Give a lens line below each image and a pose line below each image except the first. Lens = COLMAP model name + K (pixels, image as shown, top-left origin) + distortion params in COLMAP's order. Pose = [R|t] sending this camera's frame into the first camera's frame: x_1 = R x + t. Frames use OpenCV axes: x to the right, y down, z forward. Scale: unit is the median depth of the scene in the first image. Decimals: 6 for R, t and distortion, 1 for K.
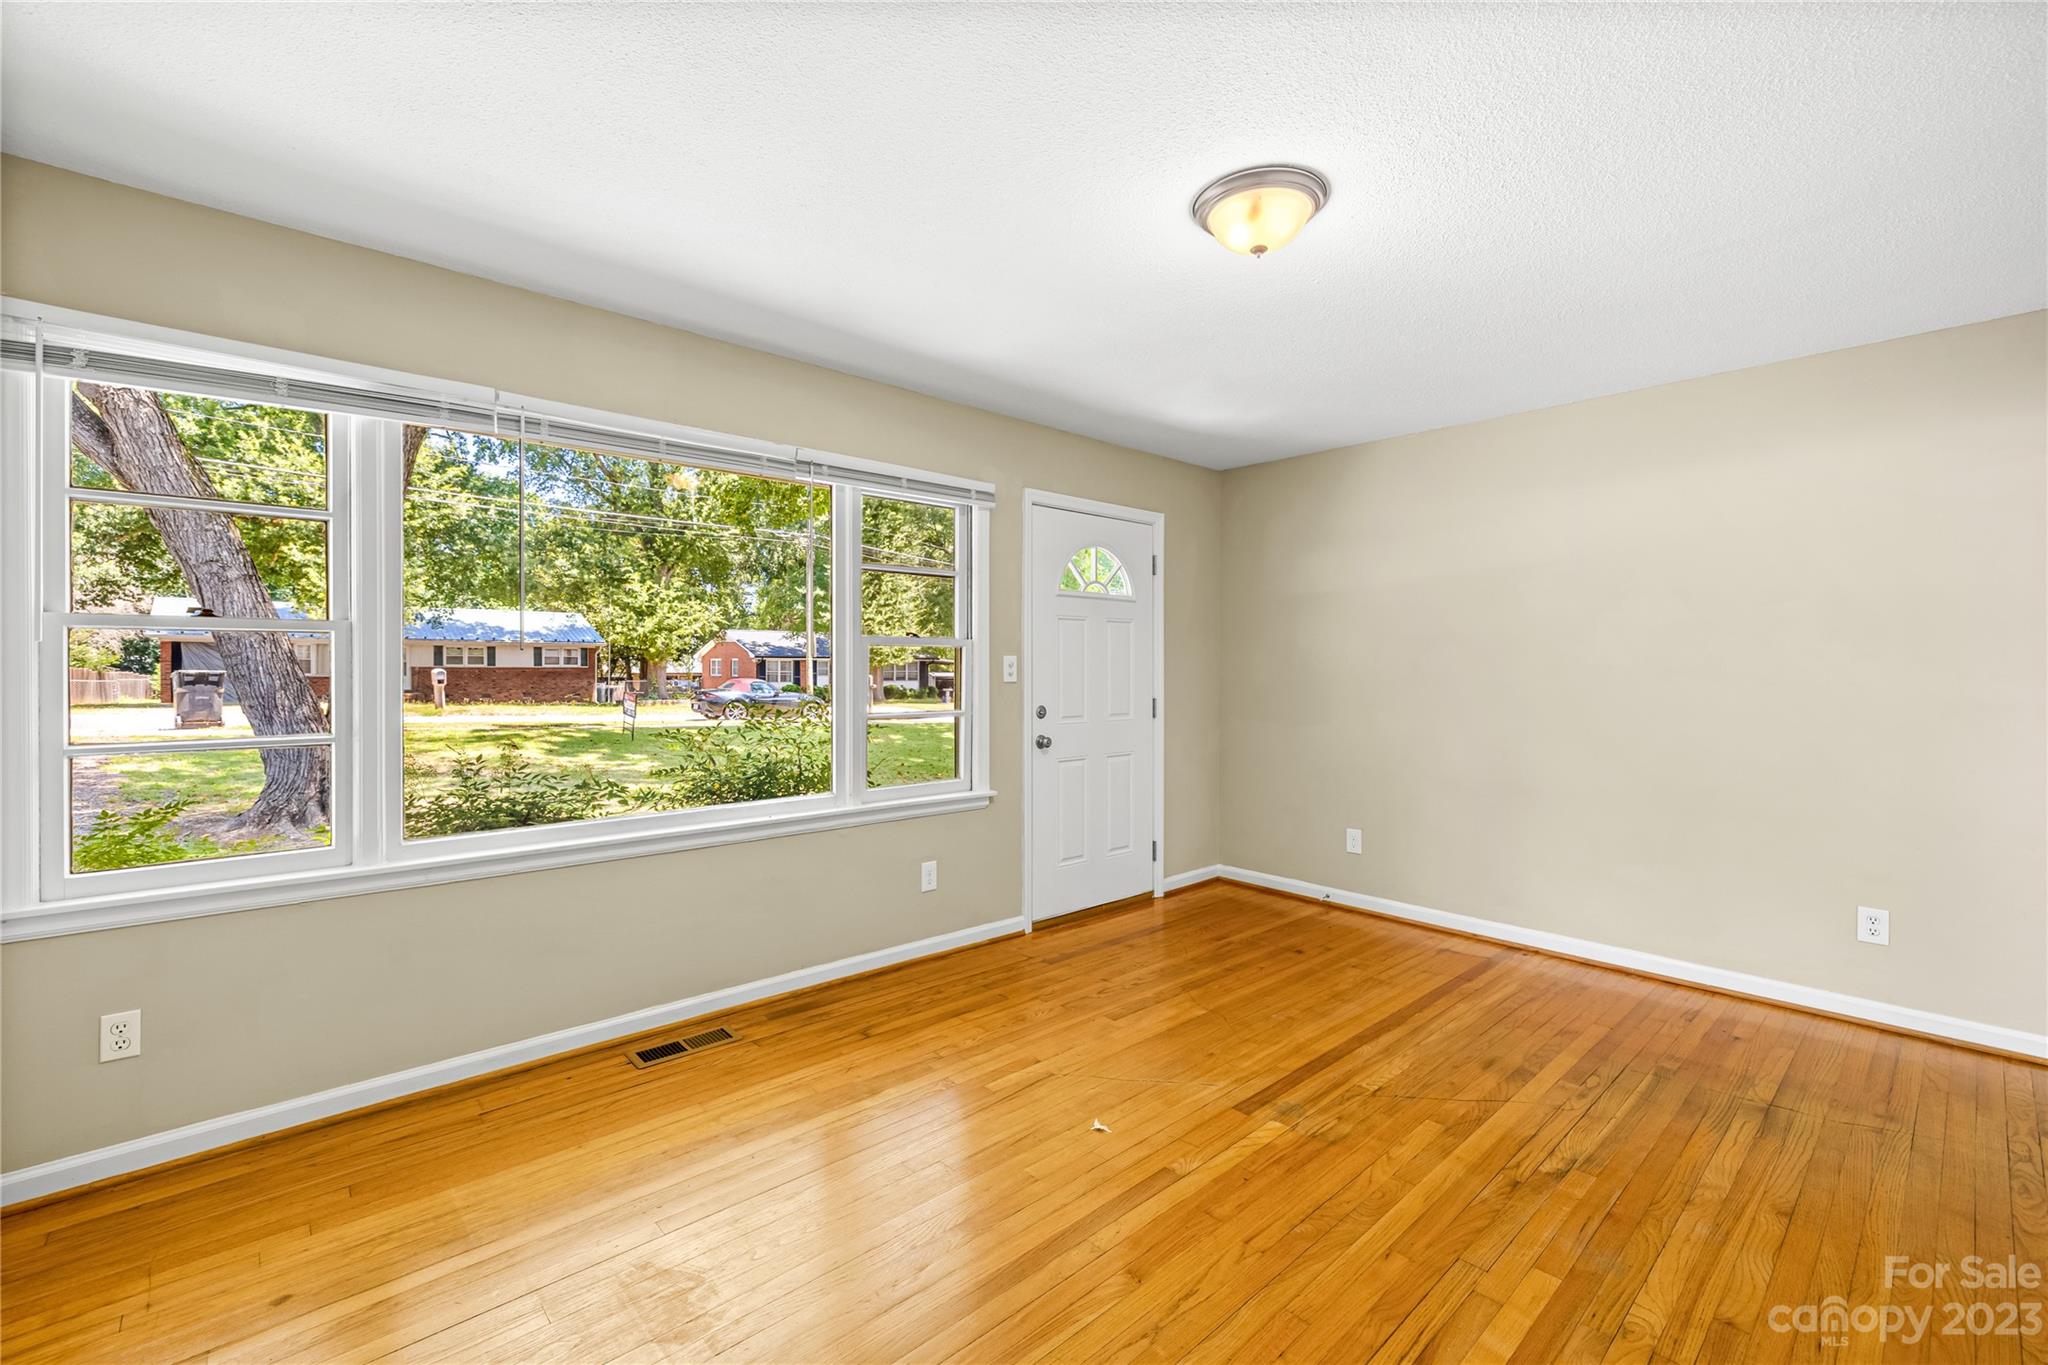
lens RADIAL K [[866.6, 0, 1028.2], [0, 866.6, 675.0], [0, 0, 1]] dist [0.001151, 0.000114]
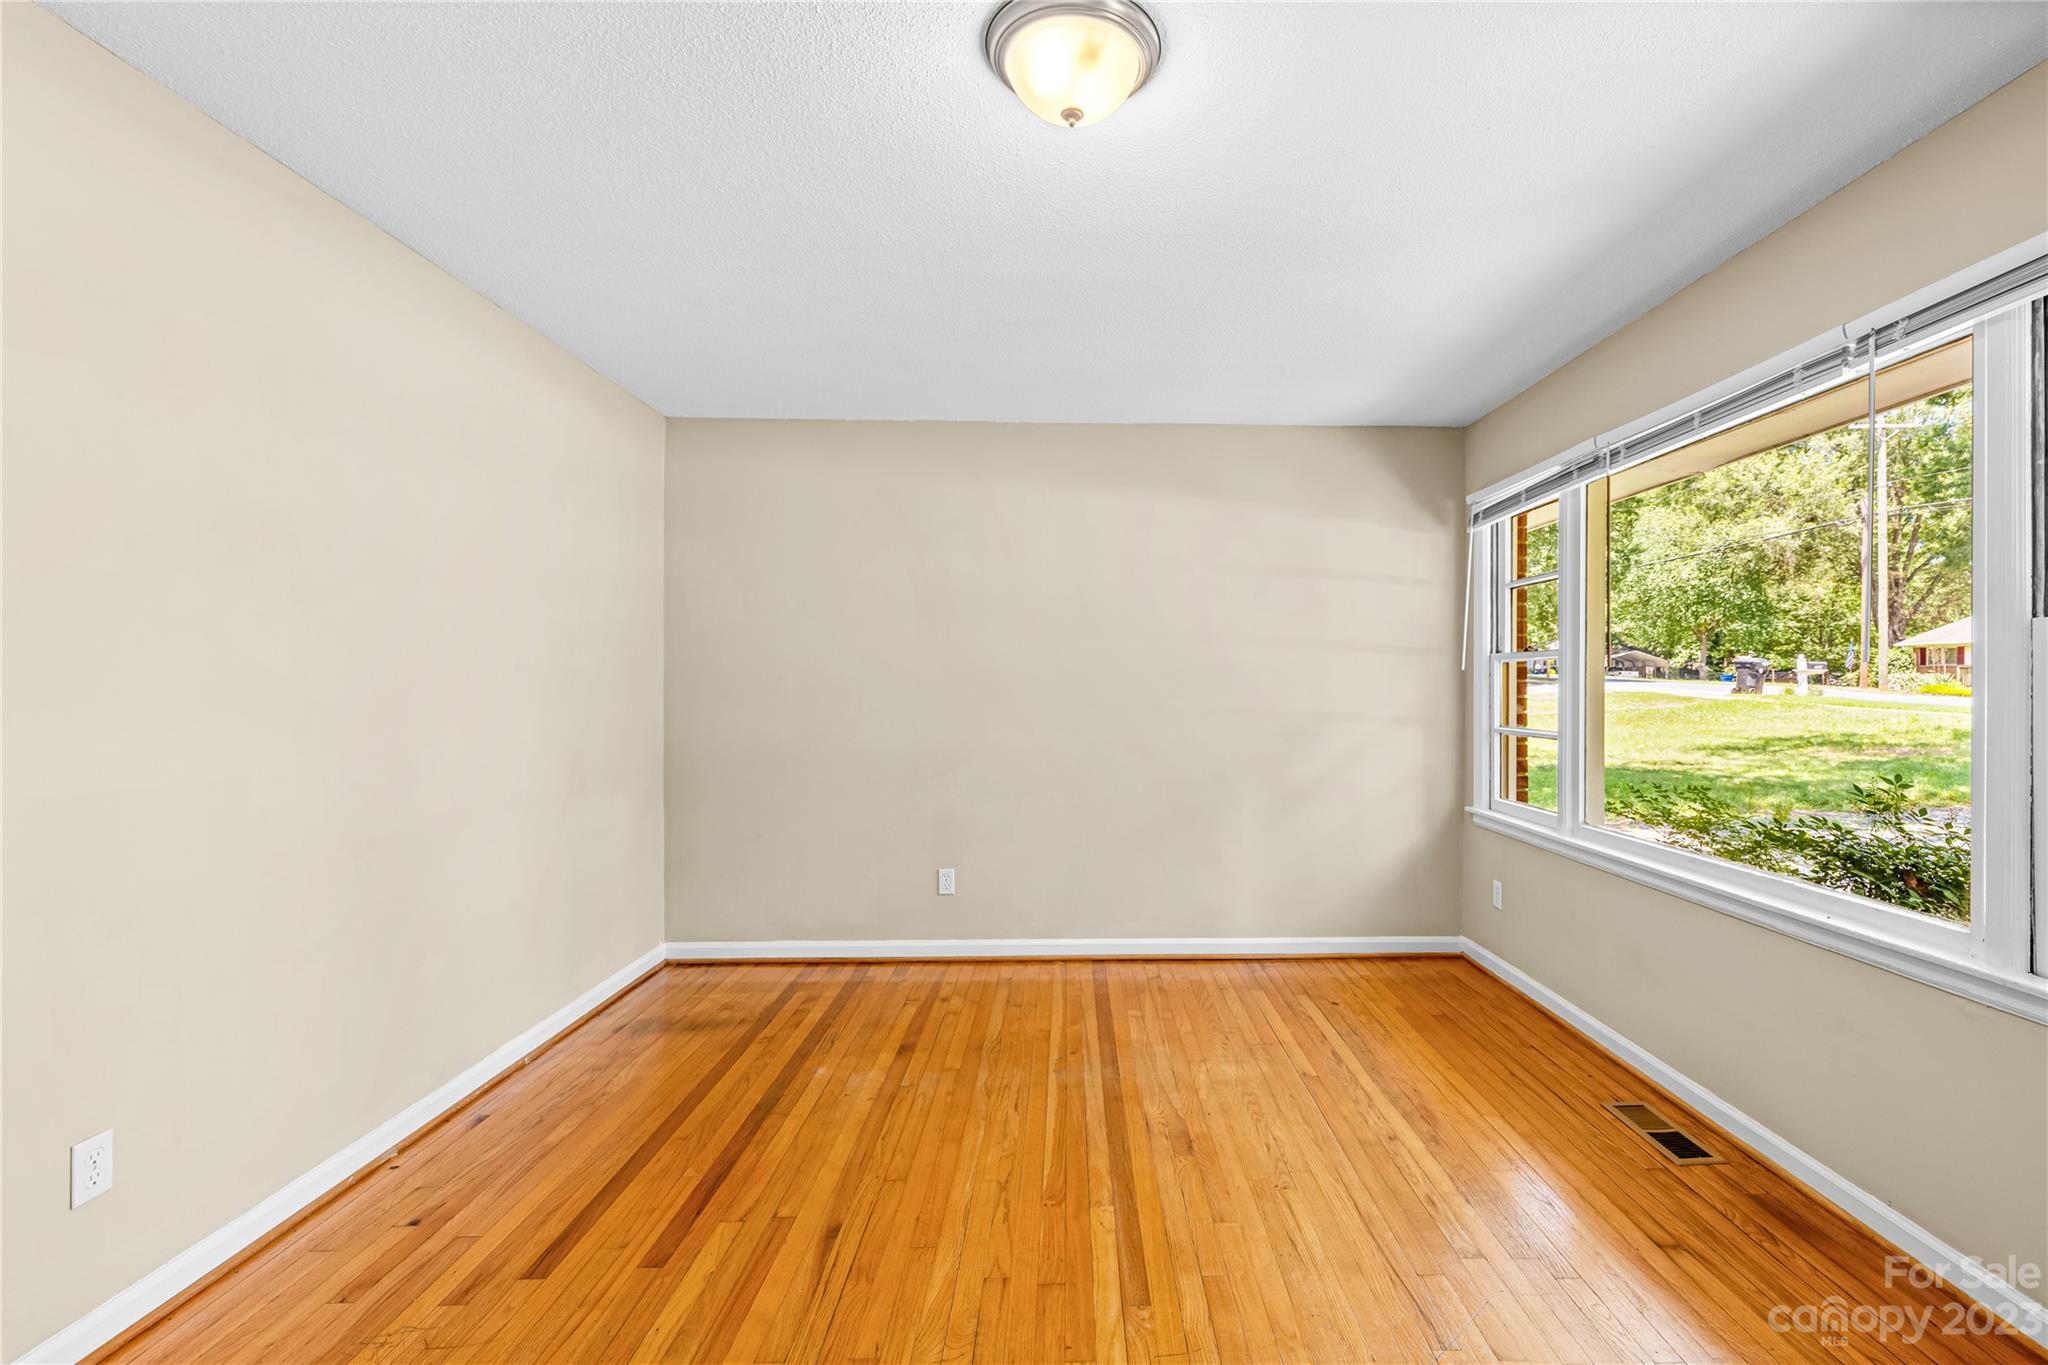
lens RADIAL K [[866.6, 0, 1028.2], [0, 866.6, 675.0], [0, 0, 1]] dist [0.001151, 0.000114]
pose [[-0.690873, -0.005631, -0.722954, 0.648037], [-0.005521, 0.999982, -0.002512, -0.005056], [0.722955, 0.002255, -0.690891, 1.170790]]
